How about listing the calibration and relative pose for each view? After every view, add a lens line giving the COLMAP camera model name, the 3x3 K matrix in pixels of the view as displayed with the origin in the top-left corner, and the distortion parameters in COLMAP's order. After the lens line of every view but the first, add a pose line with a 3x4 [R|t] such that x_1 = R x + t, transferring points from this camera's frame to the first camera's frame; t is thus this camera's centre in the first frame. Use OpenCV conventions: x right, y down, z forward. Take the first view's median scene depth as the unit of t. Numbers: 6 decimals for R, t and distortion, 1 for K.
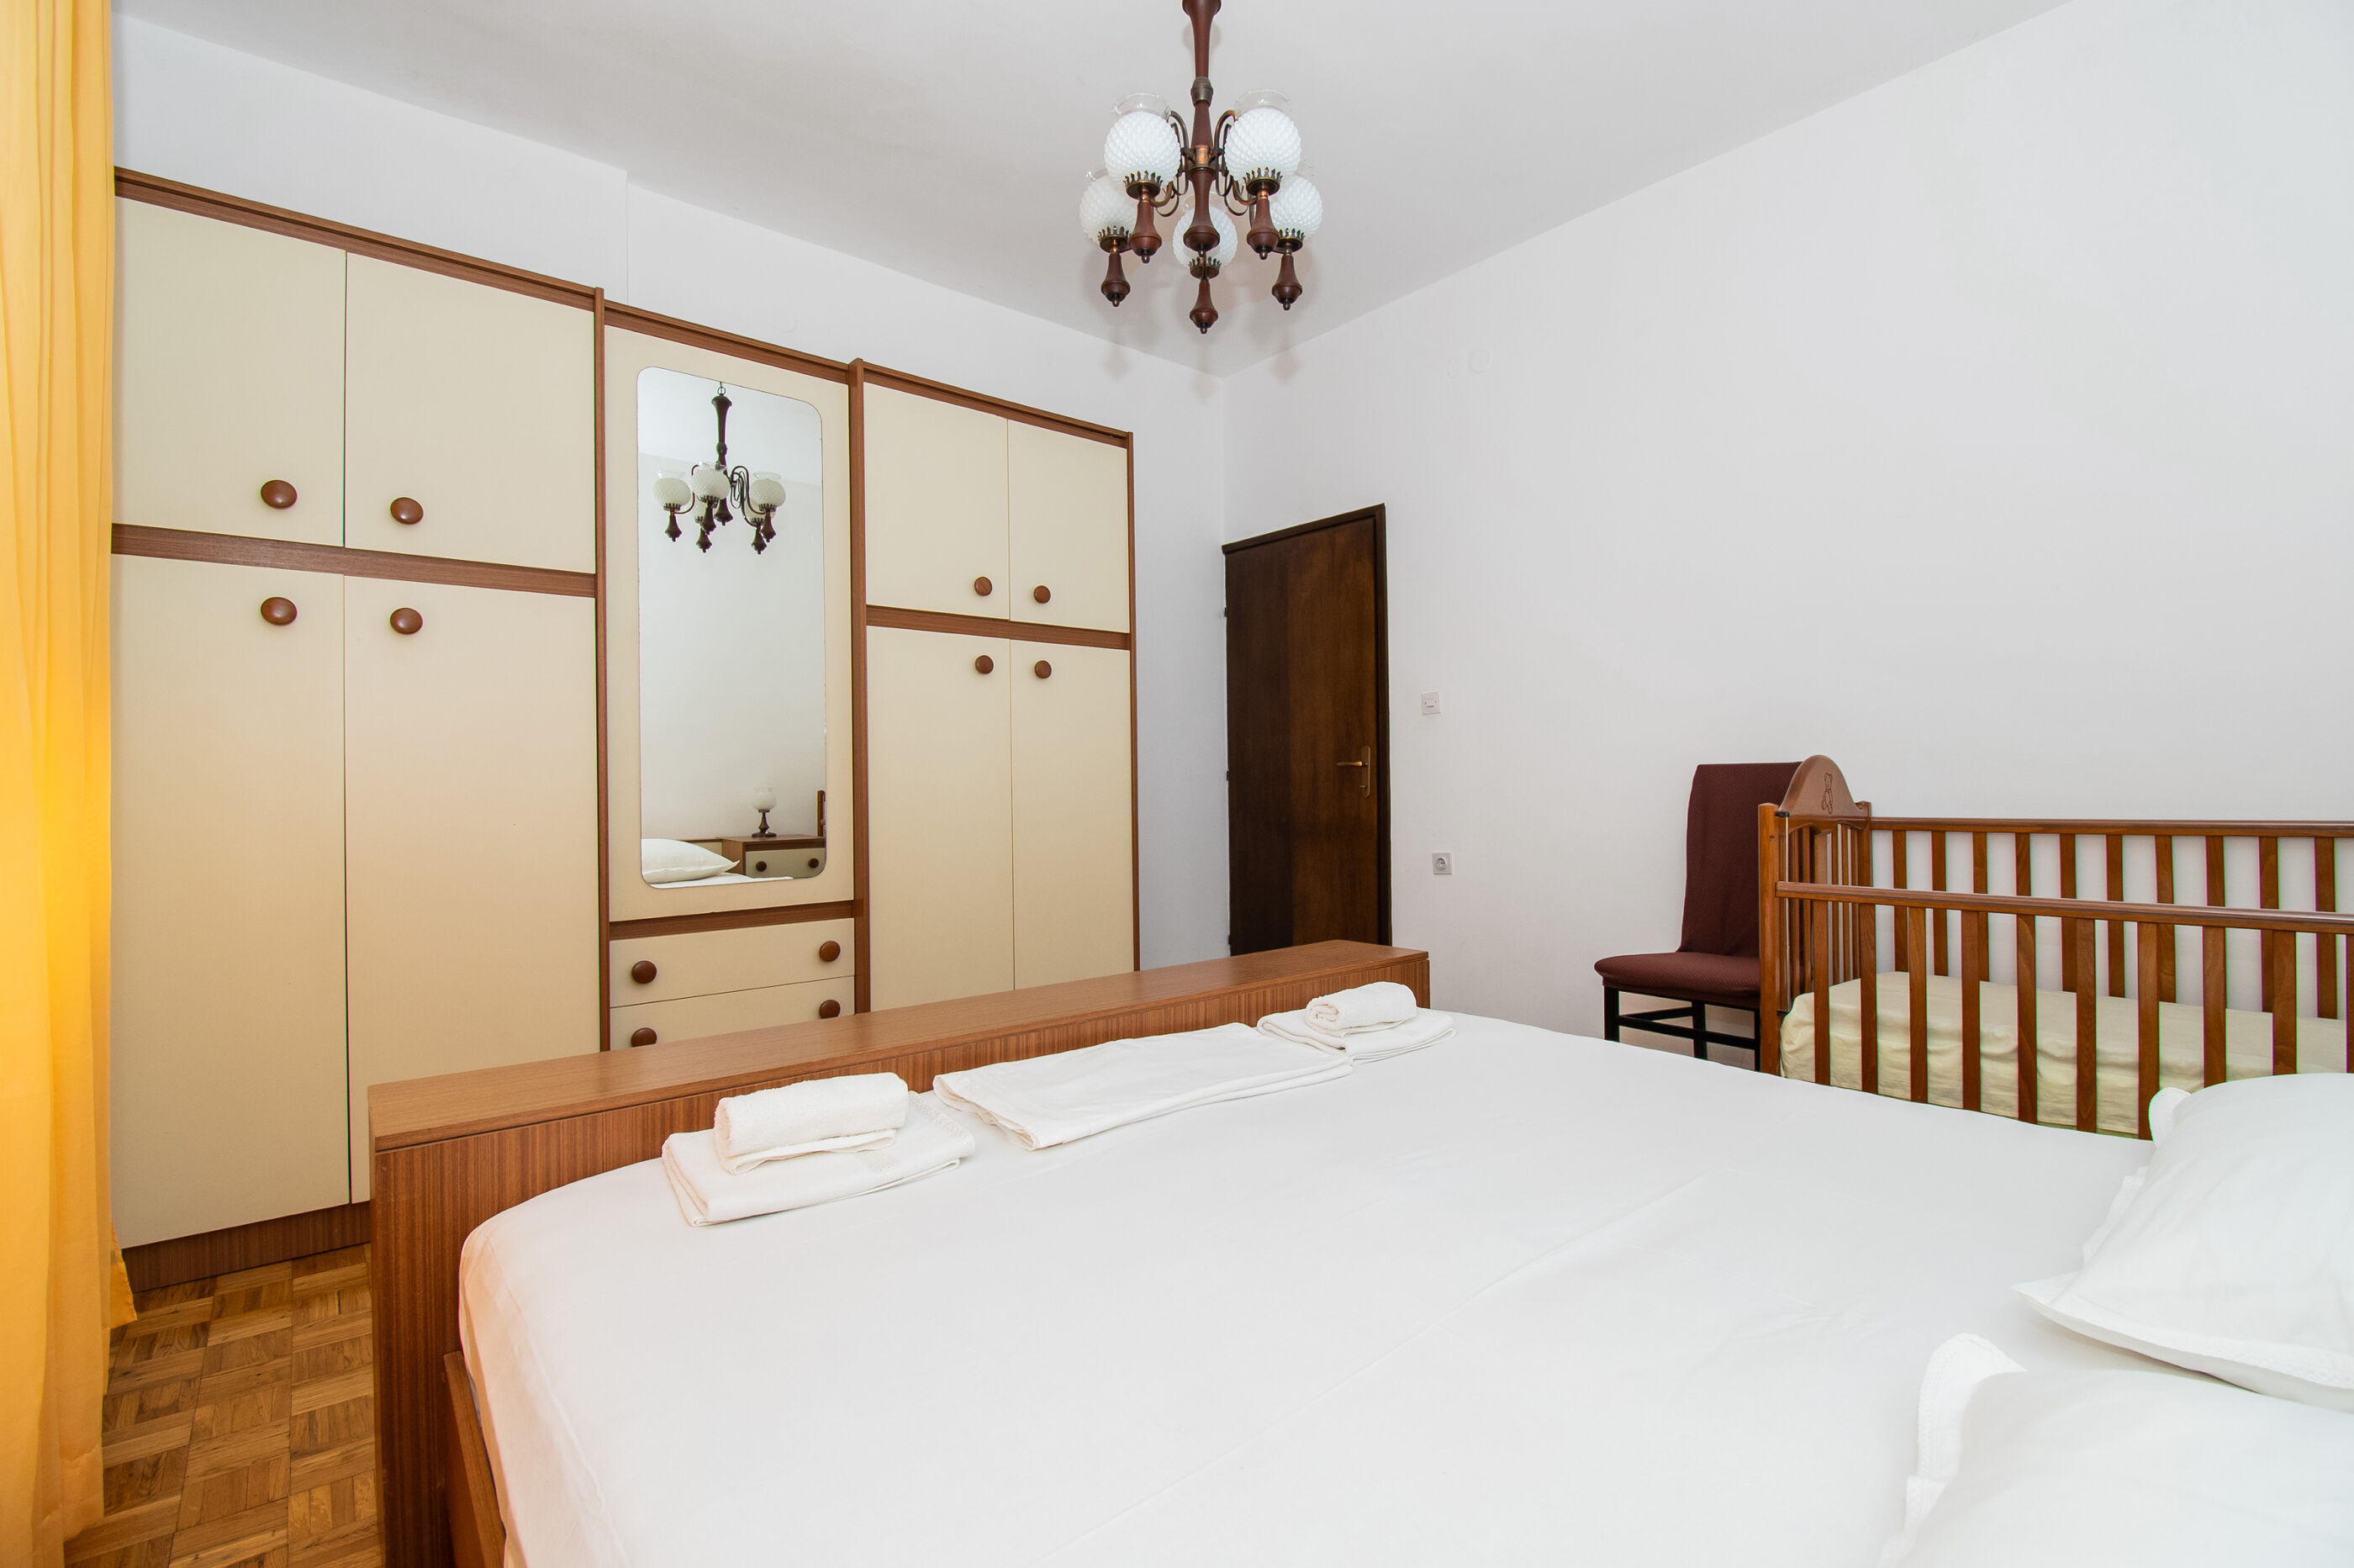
lens RADIAL K [[1024.8, 0, 1208.1], [0, 1024.8, 778.7], [0, 0, 1]] dist [0.016803, -0.020423]
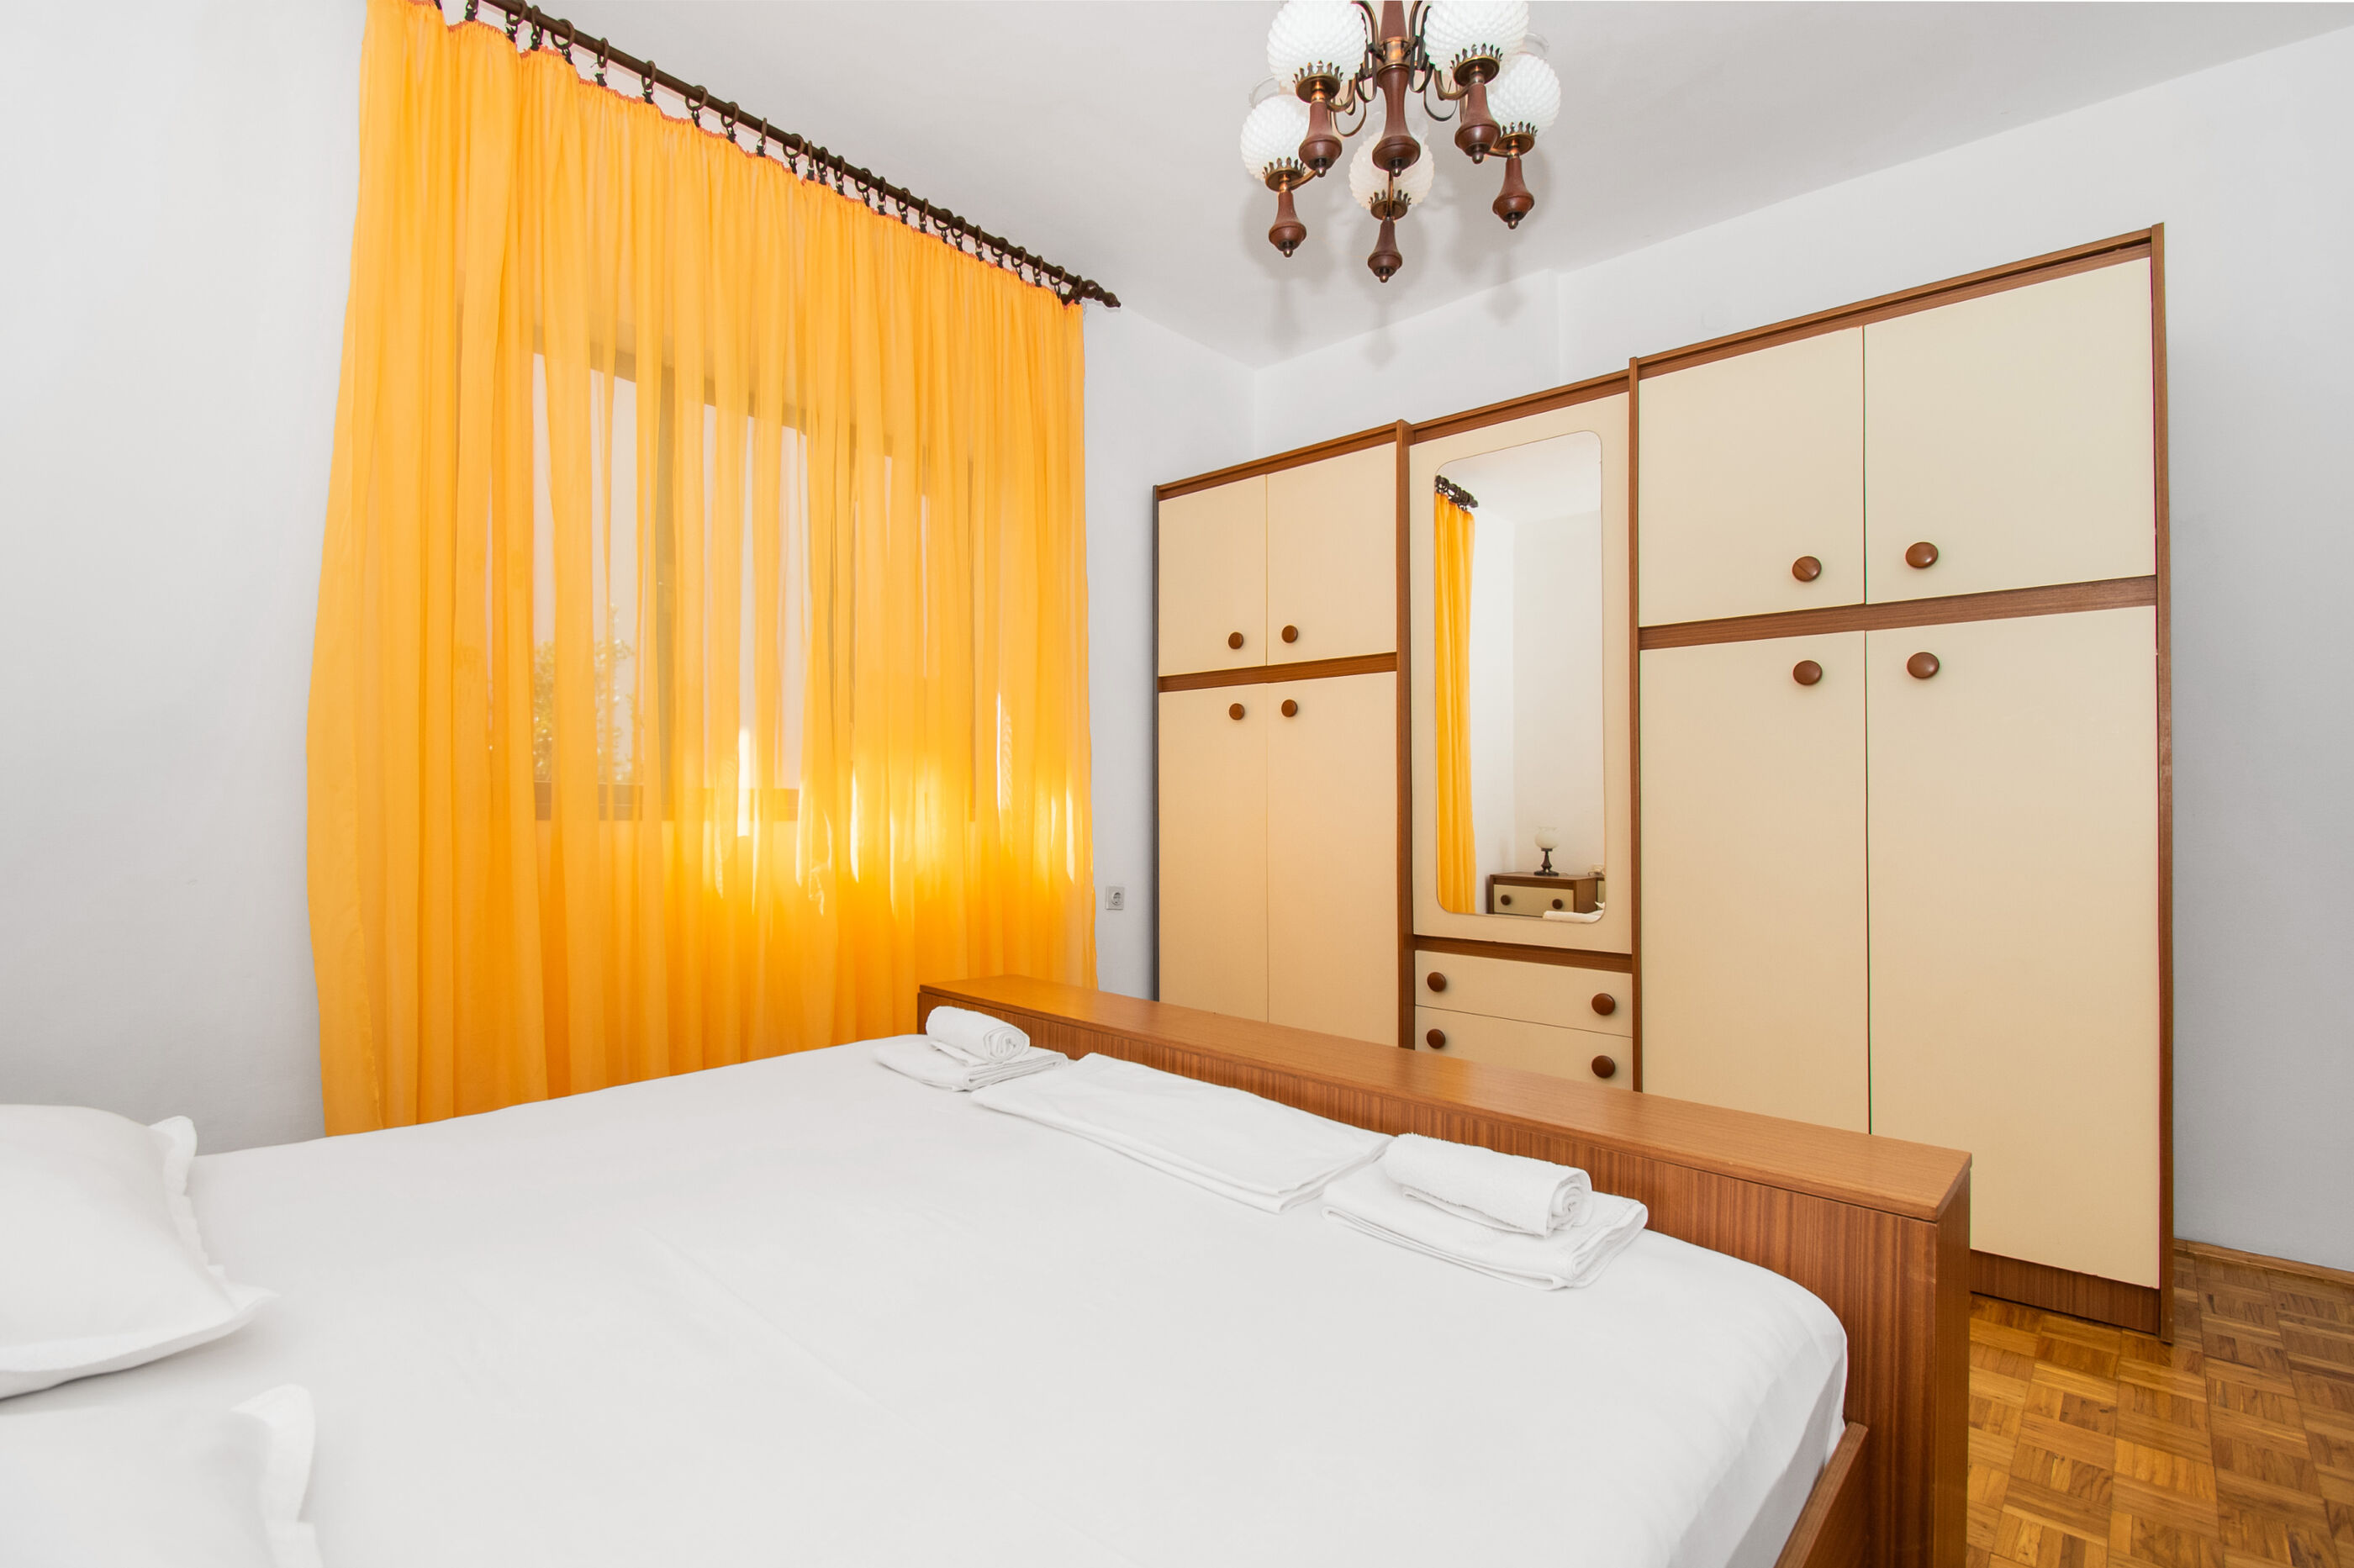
lens RADIAL K [[1055.9, 0, 1163.9], [0, 1055.9, 796.5], [0, 0, 1]] dist [0.000406, -0.012412]
pose [[0.121279, -0.007778, -0.992588, 0.557356], [-0.015855, 0.999827, -0.009772, -0.005181], [0.992492, 0.016923, 0.121135, 0.500134]]
